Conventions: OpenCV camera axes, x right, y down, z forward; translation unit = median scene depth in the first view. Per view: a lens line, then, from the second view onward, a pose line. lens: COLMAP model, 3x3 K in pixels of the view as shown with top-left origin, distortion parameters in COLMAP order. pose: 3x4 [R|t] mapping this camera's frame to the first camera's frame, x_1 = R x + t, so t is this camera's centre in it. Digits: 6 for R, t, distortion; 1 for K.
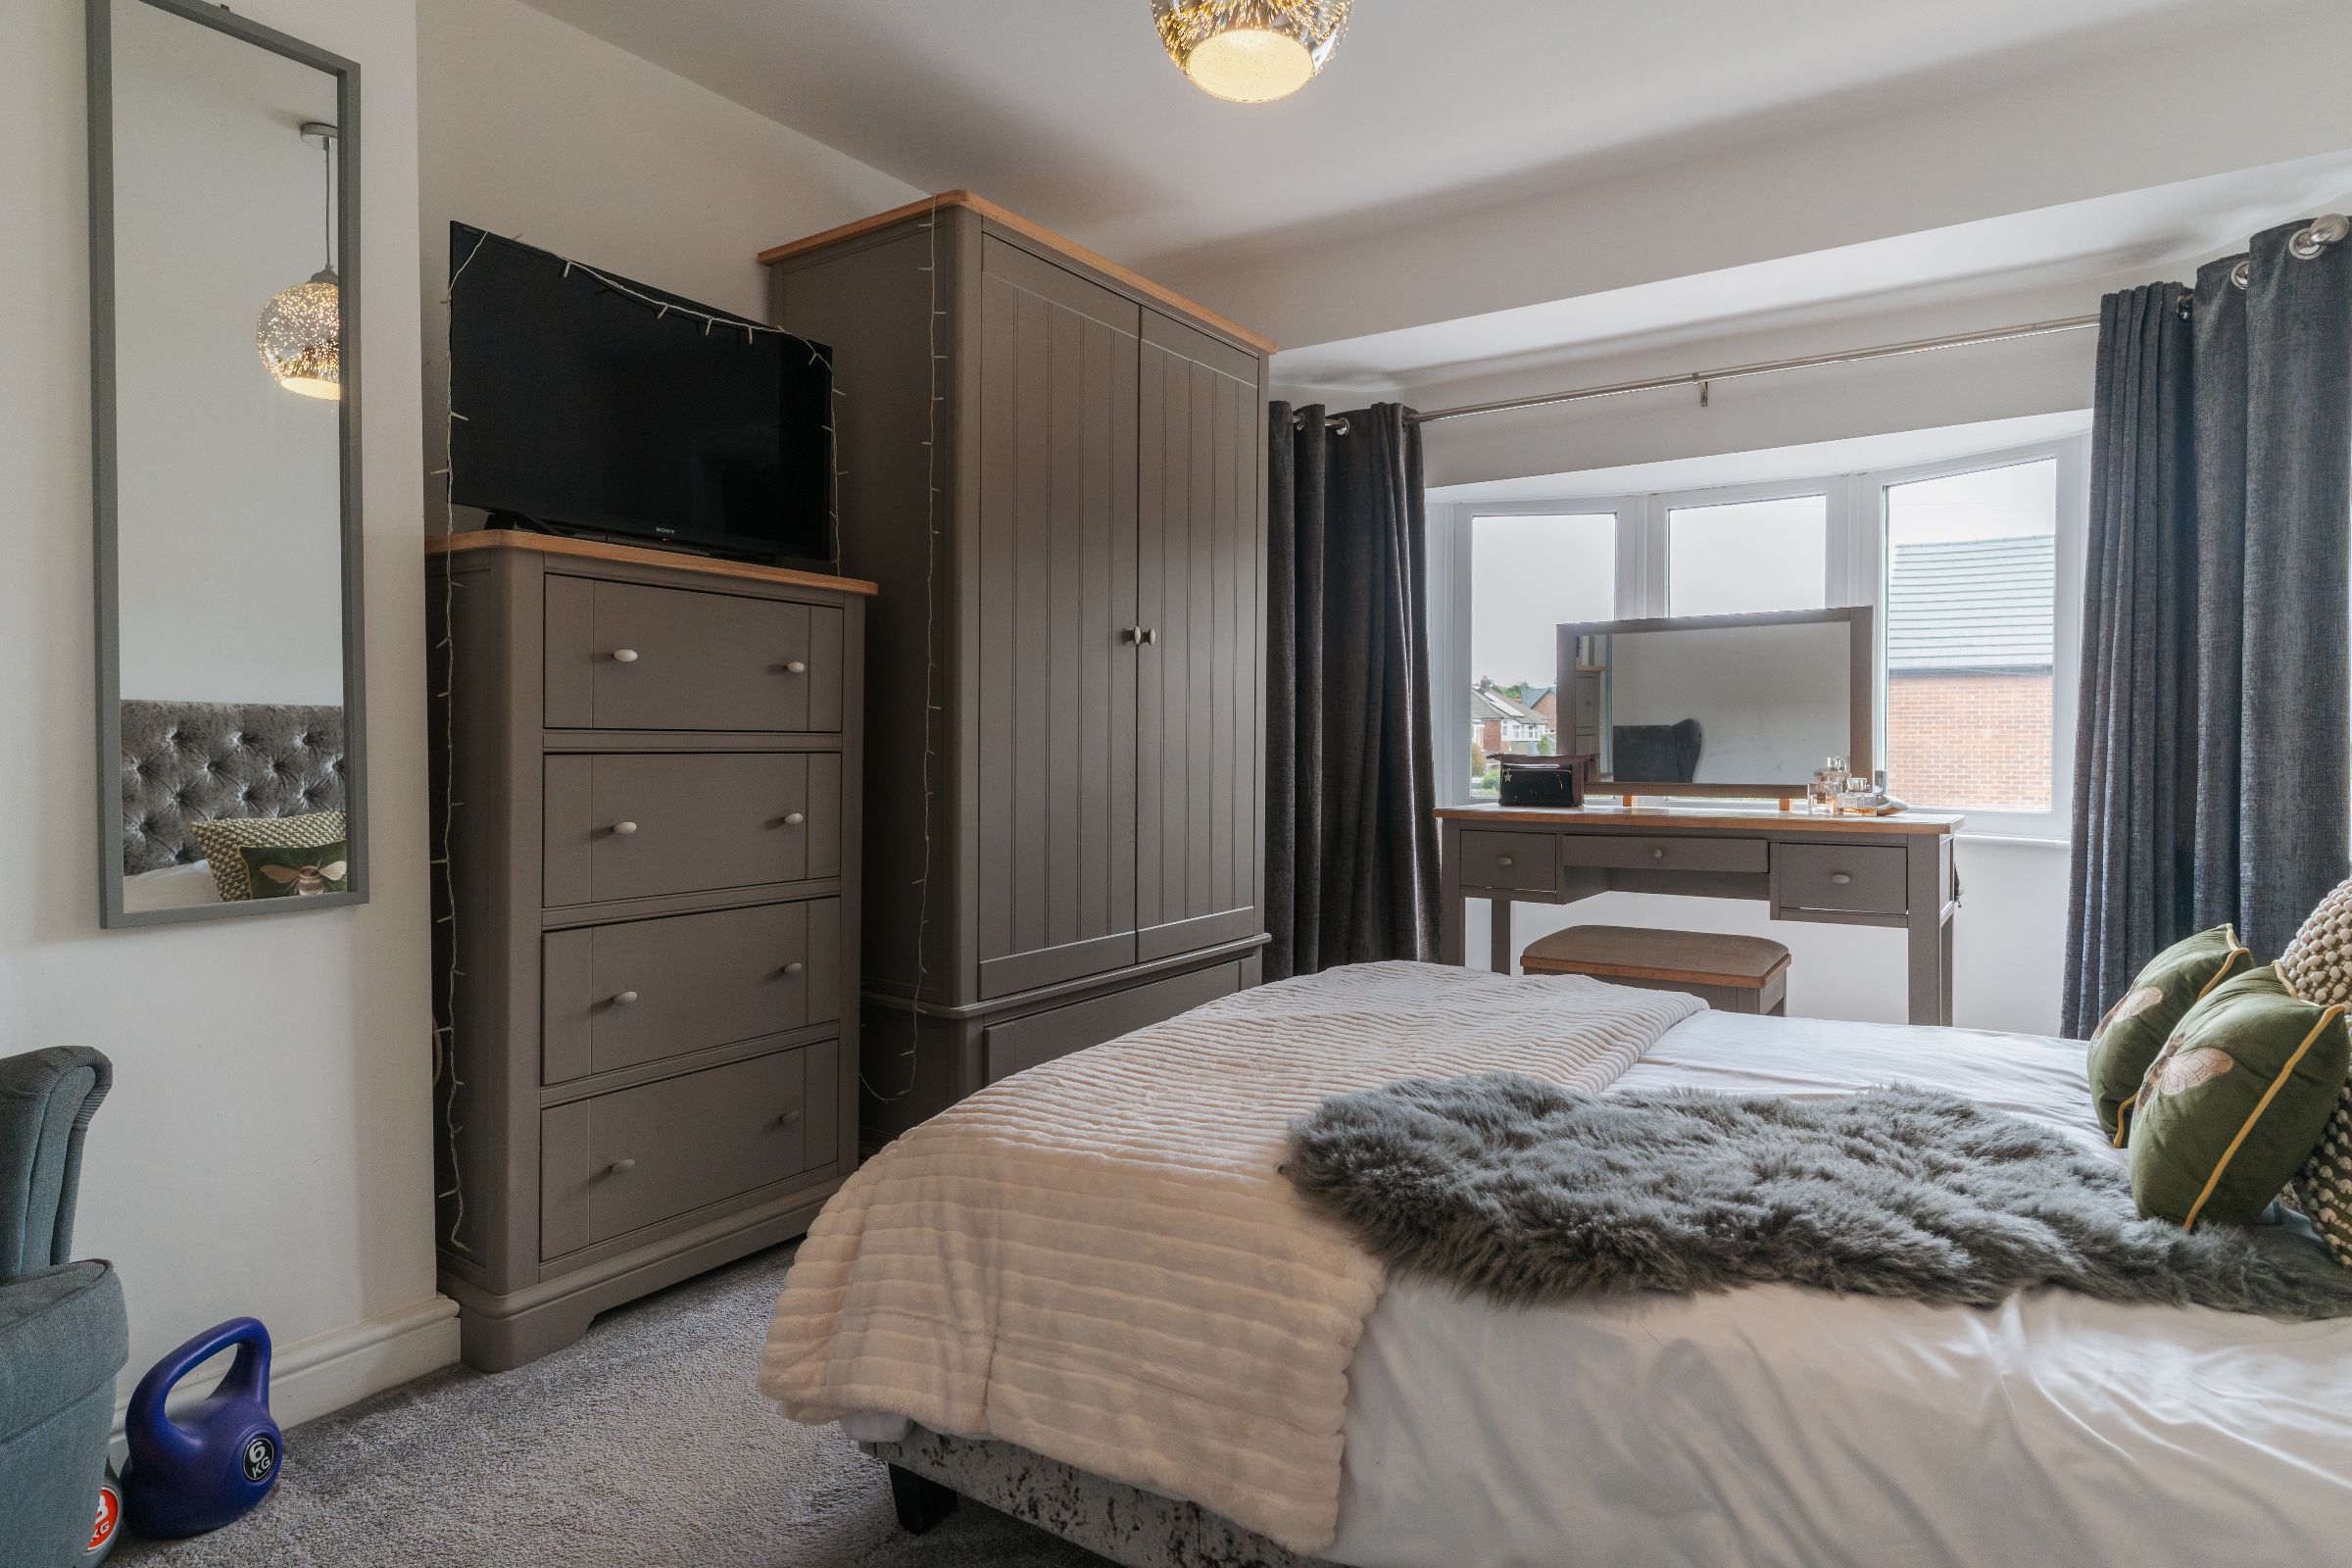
lens RADIAL K [[1259.7, 0, 1179.1], [0, 1259.7, 759.0], [0, 0, 1]] dist [-0.000549, -0.000189]
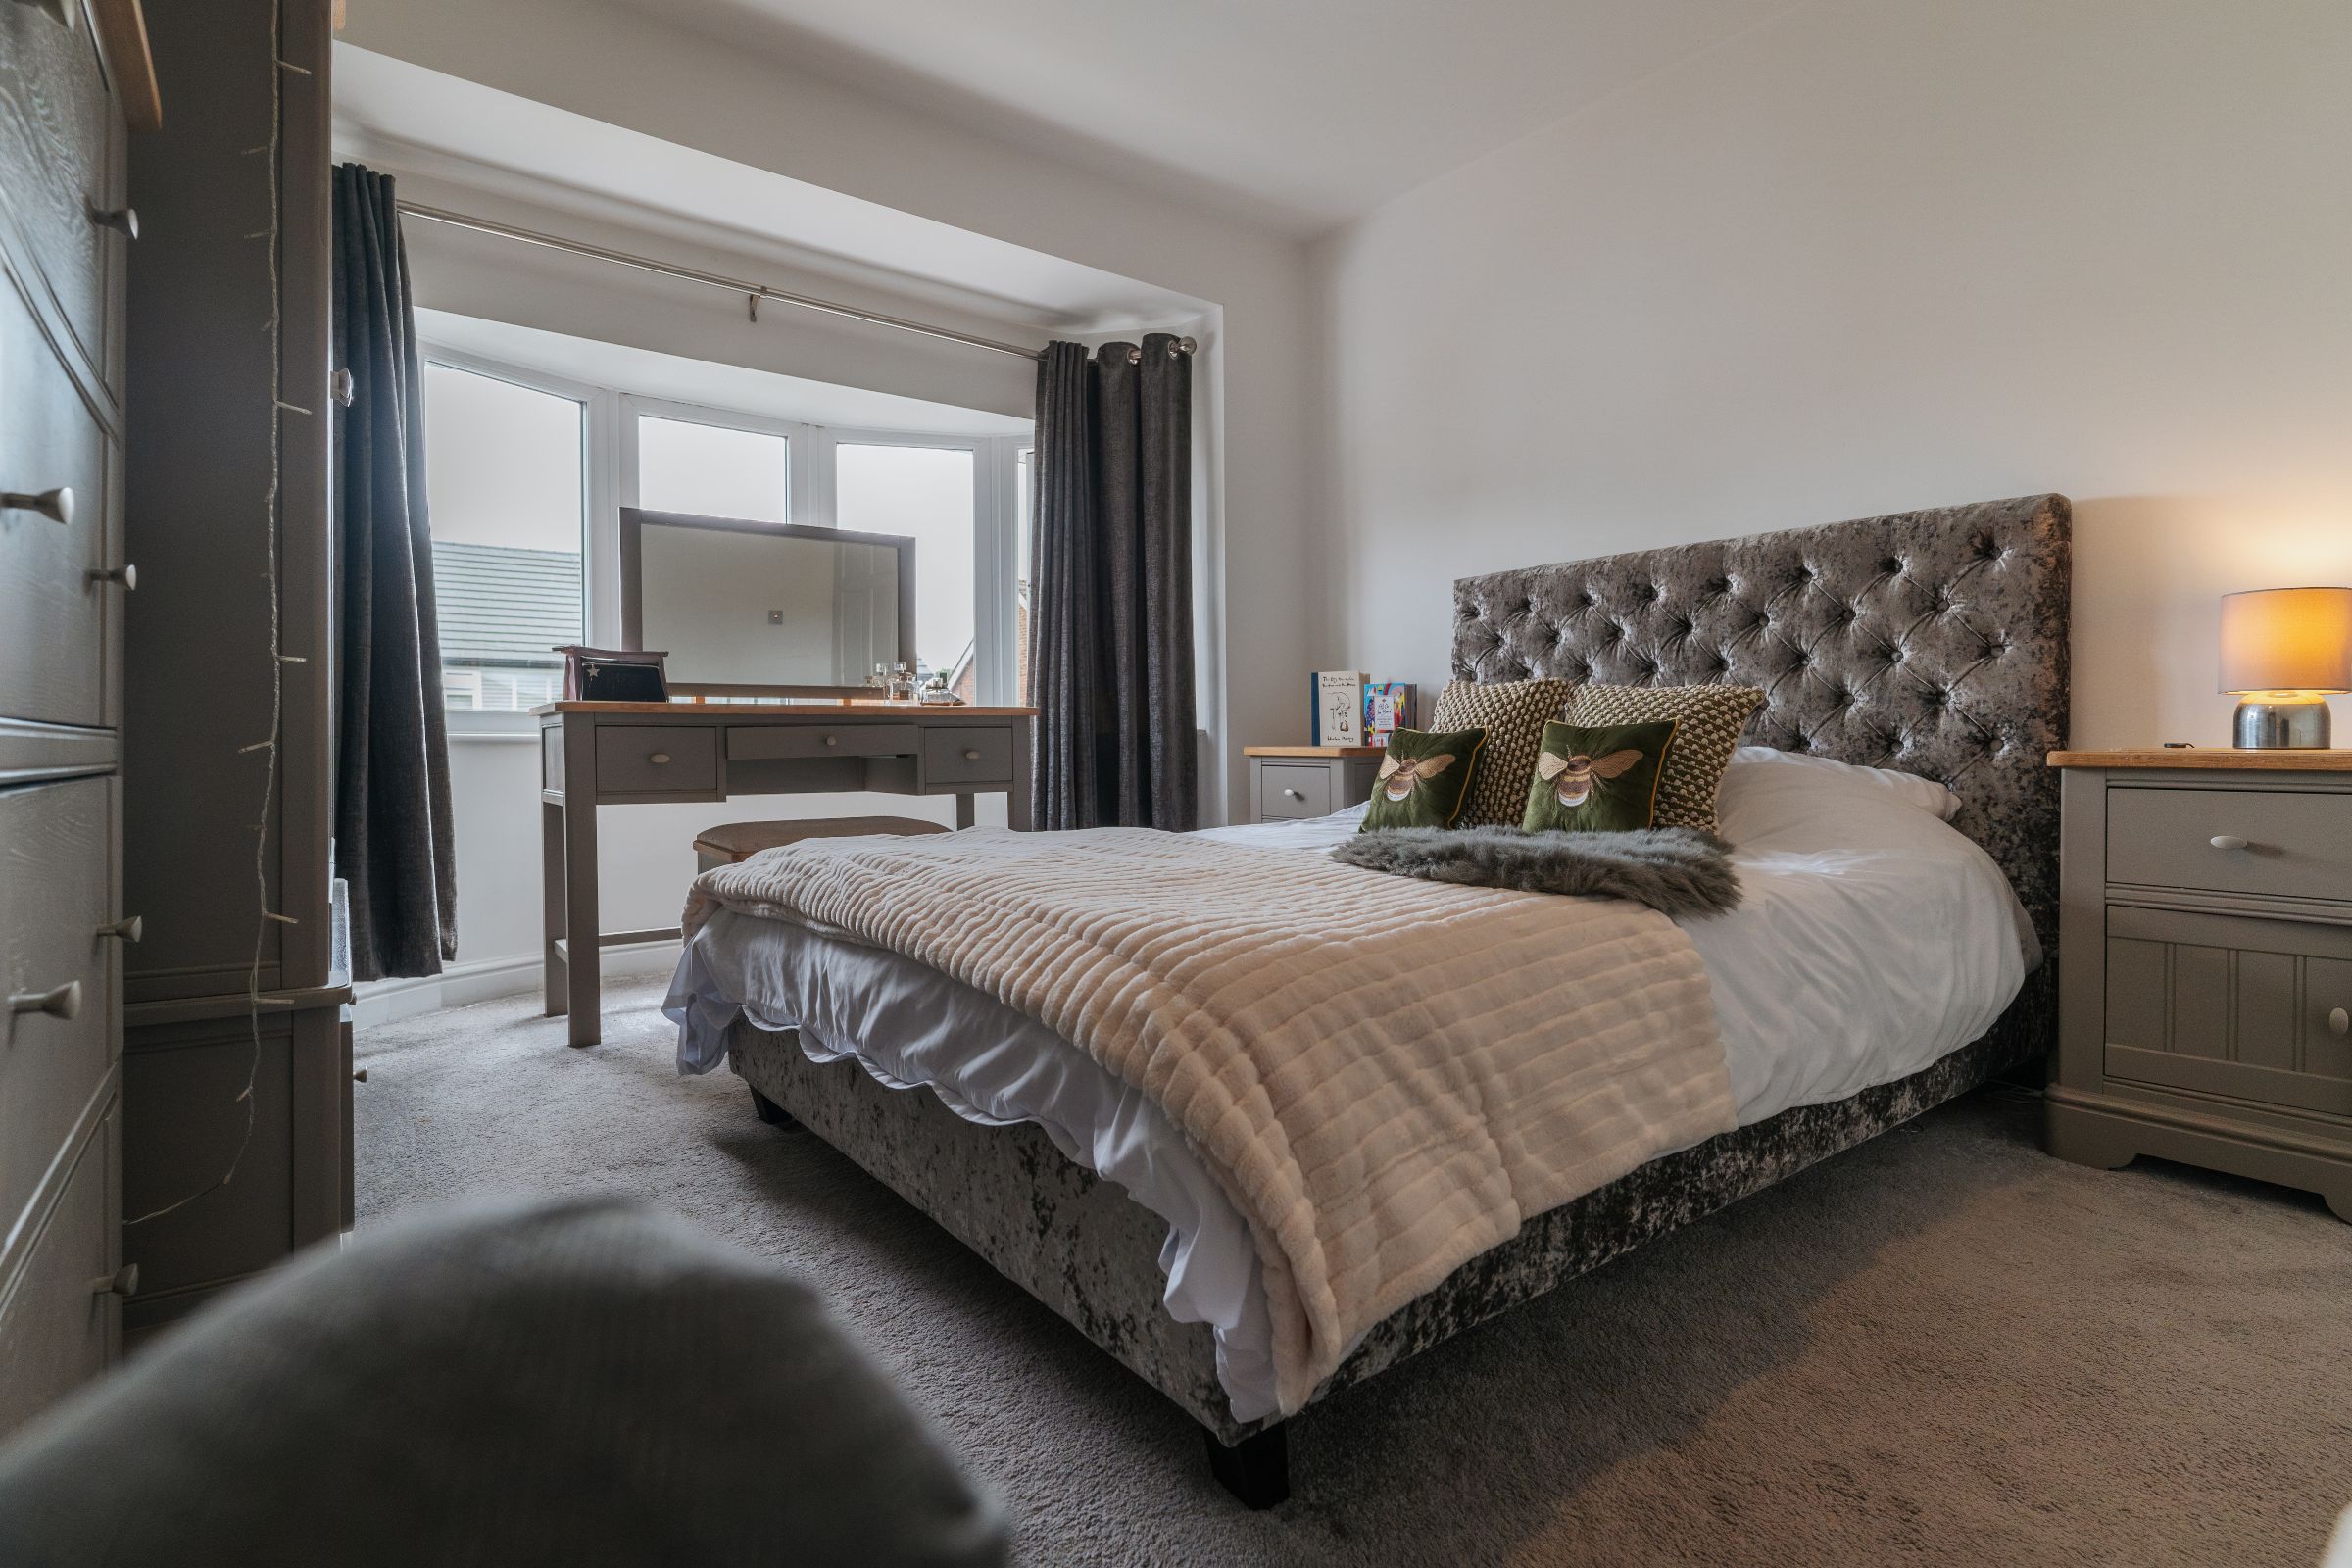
lens RADIAL K [[1159.7, 0, 1176.0], [0, 1159.7, 784.0], [0, 0, 1]] dist [0.001686, 0.000083]
pose [[0.320789, -0.031888, 0.946614, -0.451912], [0.011691, 0.999490, 0.029708, 0.088892], [-0.947079, 0.001537, 0.320998, 0.436405]]
